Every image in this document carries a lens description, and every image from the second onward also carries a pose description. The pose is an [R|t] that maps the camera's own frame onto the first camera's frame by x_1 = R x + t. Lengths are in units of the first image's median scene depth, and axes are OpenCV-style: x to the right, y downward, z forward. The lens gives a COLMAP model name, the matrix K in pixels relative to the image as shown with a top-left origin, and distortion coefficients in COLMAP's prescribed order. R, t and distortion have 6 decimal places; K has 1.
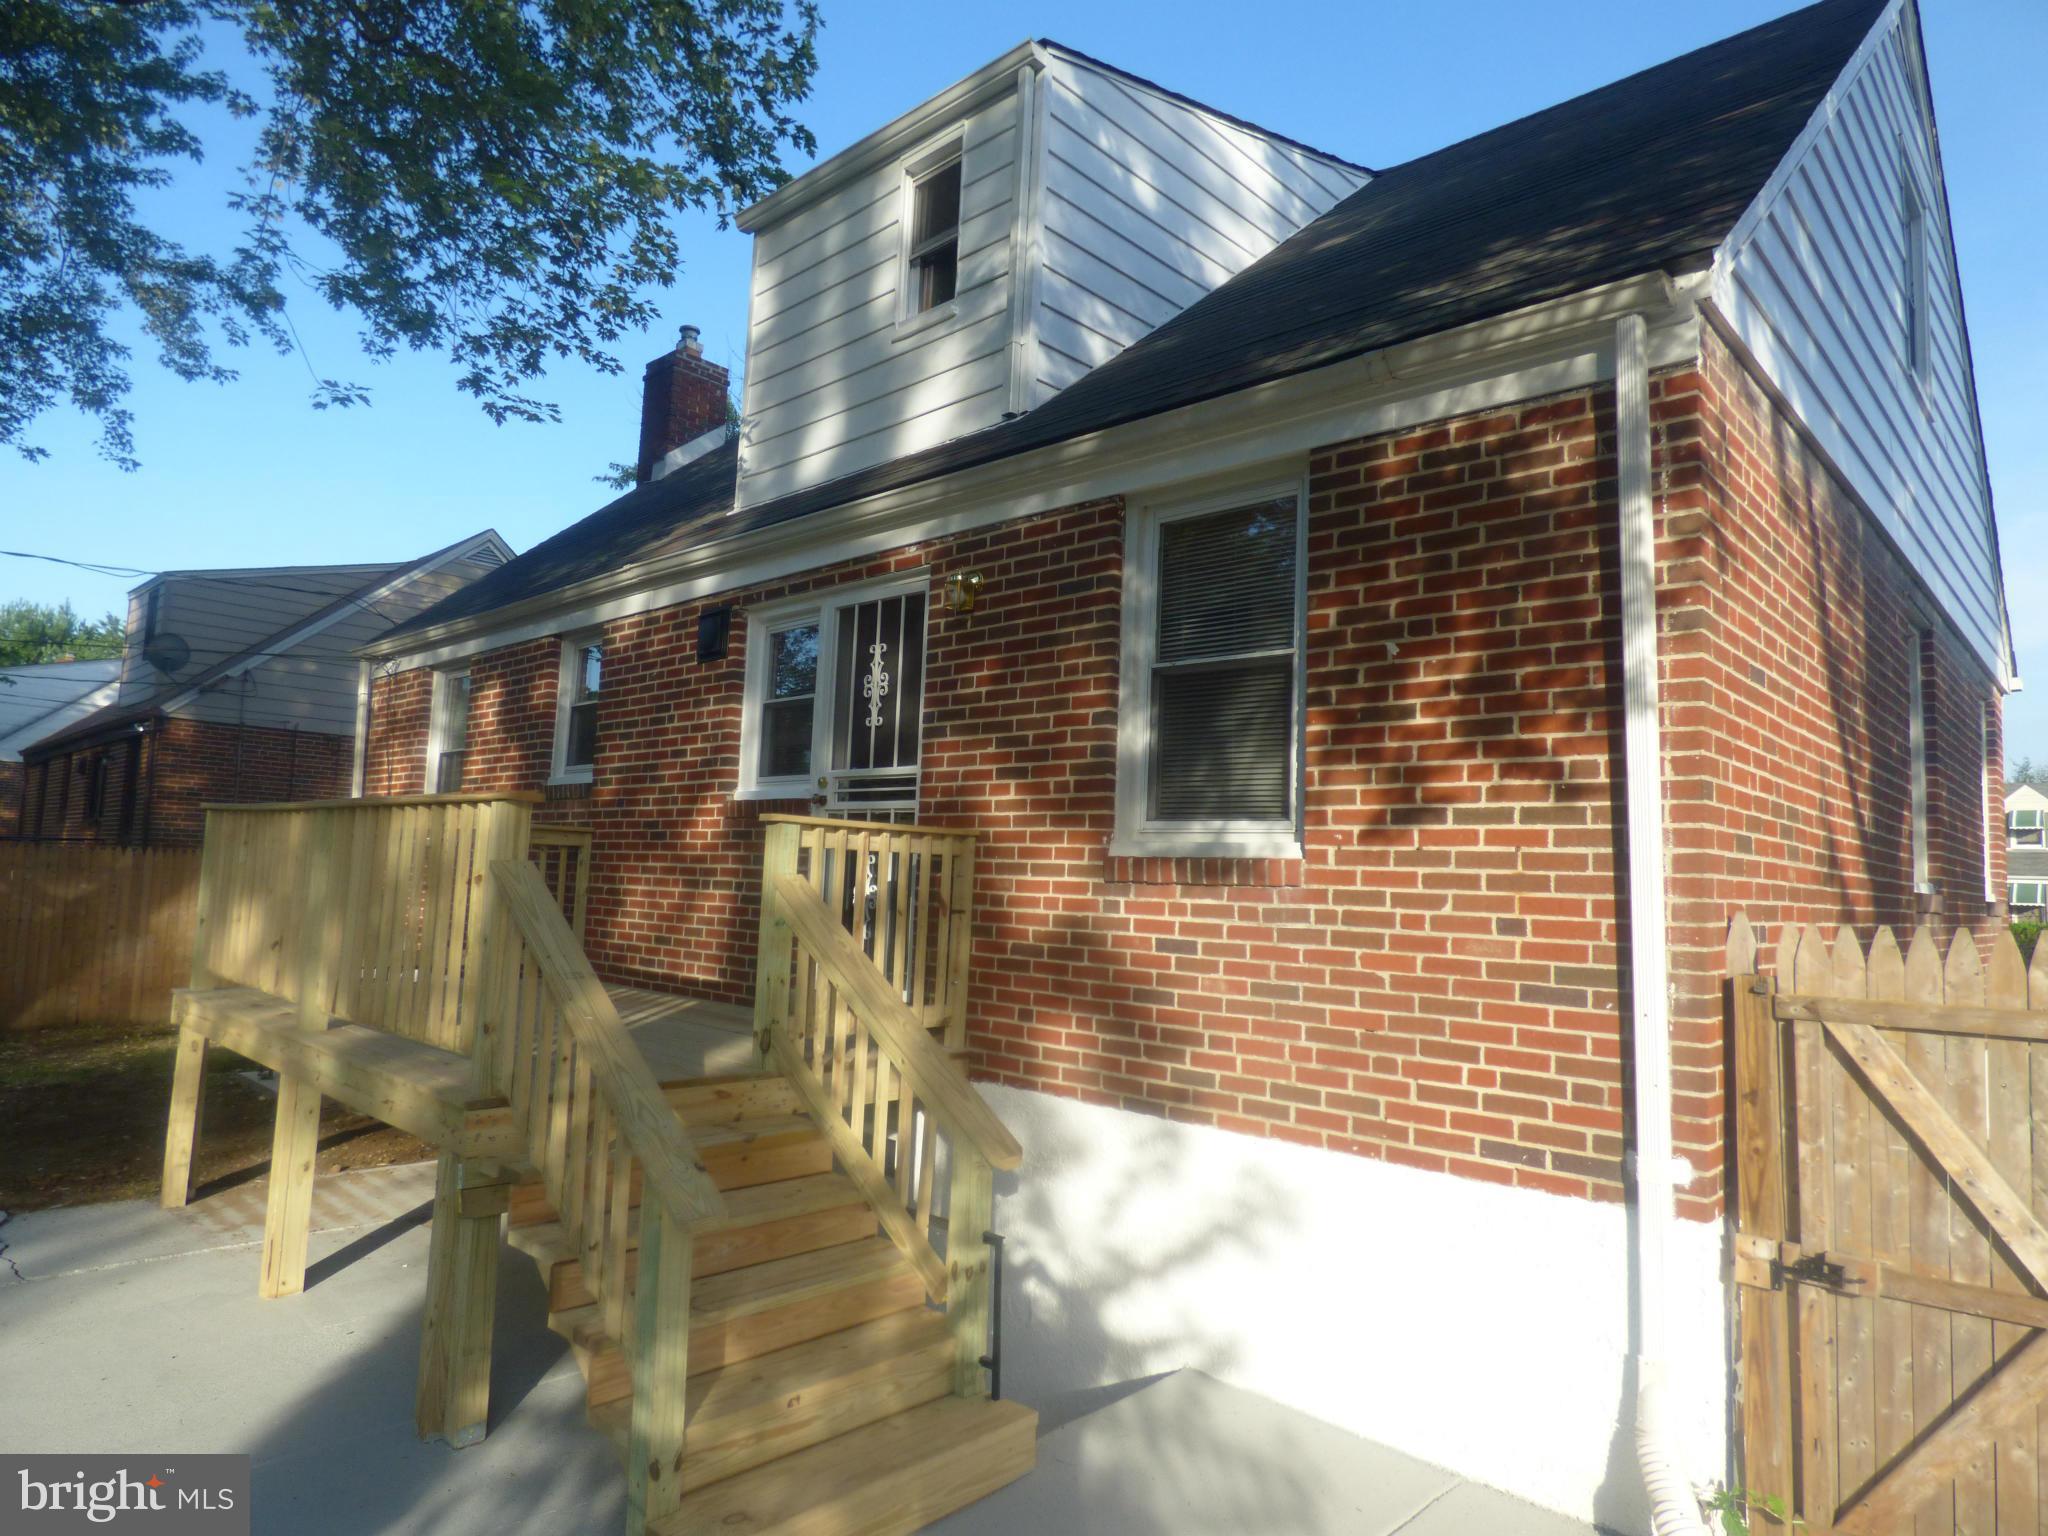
lens RADIAL K [[1259.8, 0, 1028.7], [0, 1259.8, 773.3], [0, 0, 1]] dist [0.001440, -0.004363]
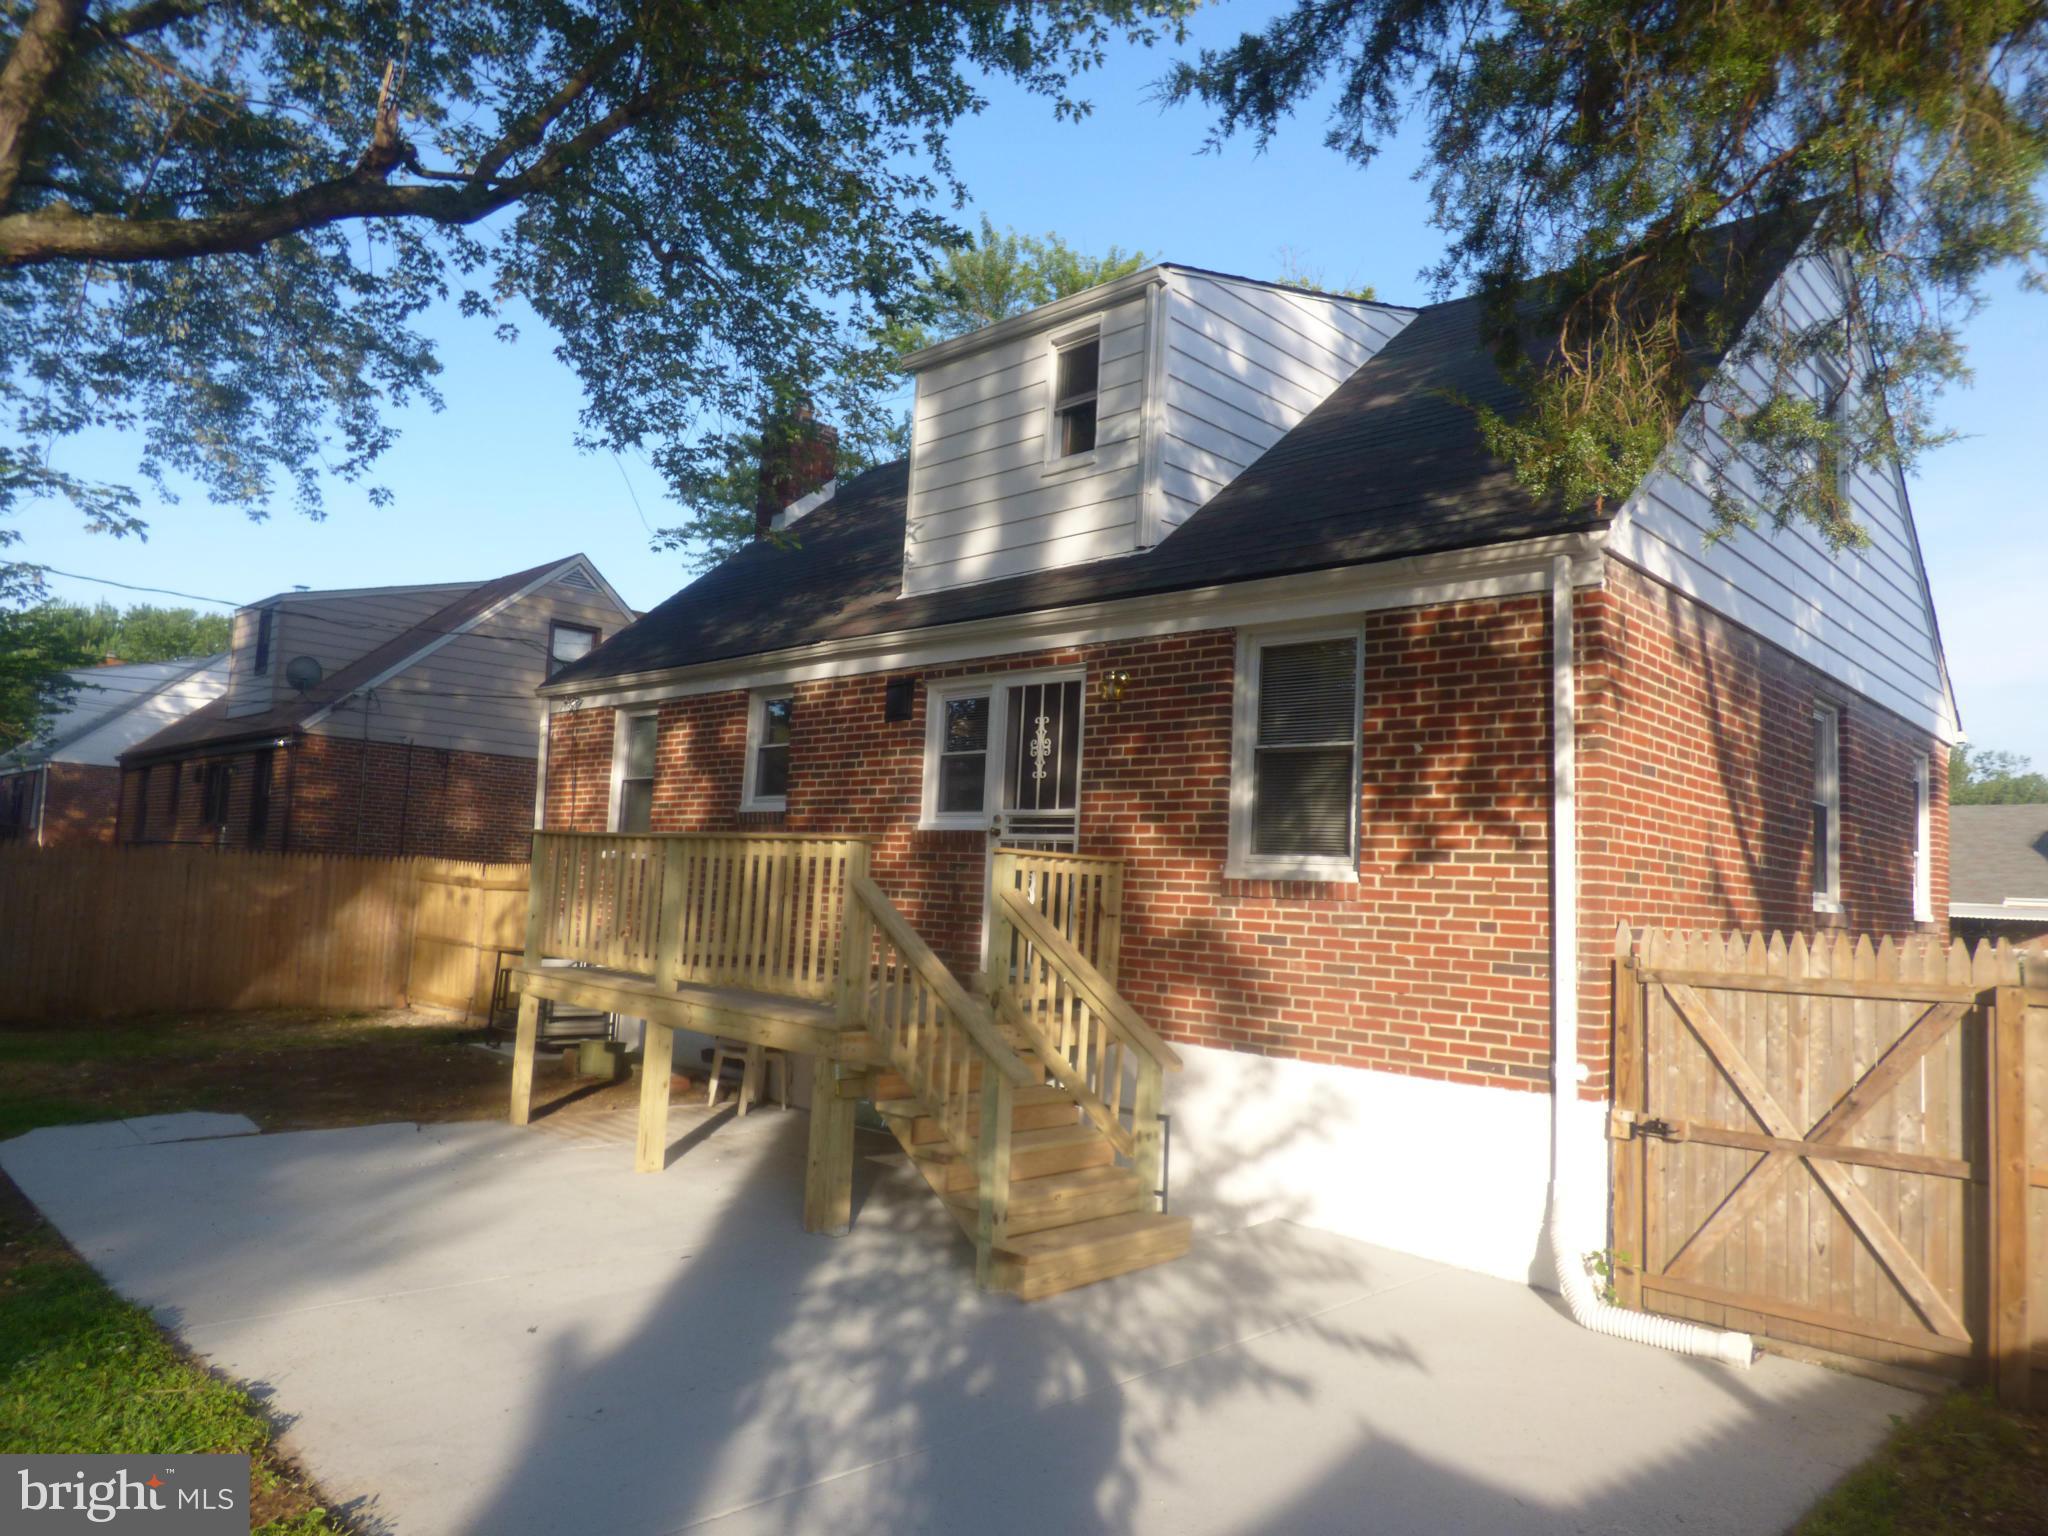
lens RADIAL K [[1367.8, 0, 1022.4], [0, 1367.8, 766.9], [0, 0, 1]] dist [-0.032878, -0.000836]
pose [[0.999675, 0.011635, -0.022669, -0.142438], [-0.011805, 0.999903, -0.007393, -0.051436], [0.022581, 0.007659, 0.999716, -0.615006]]
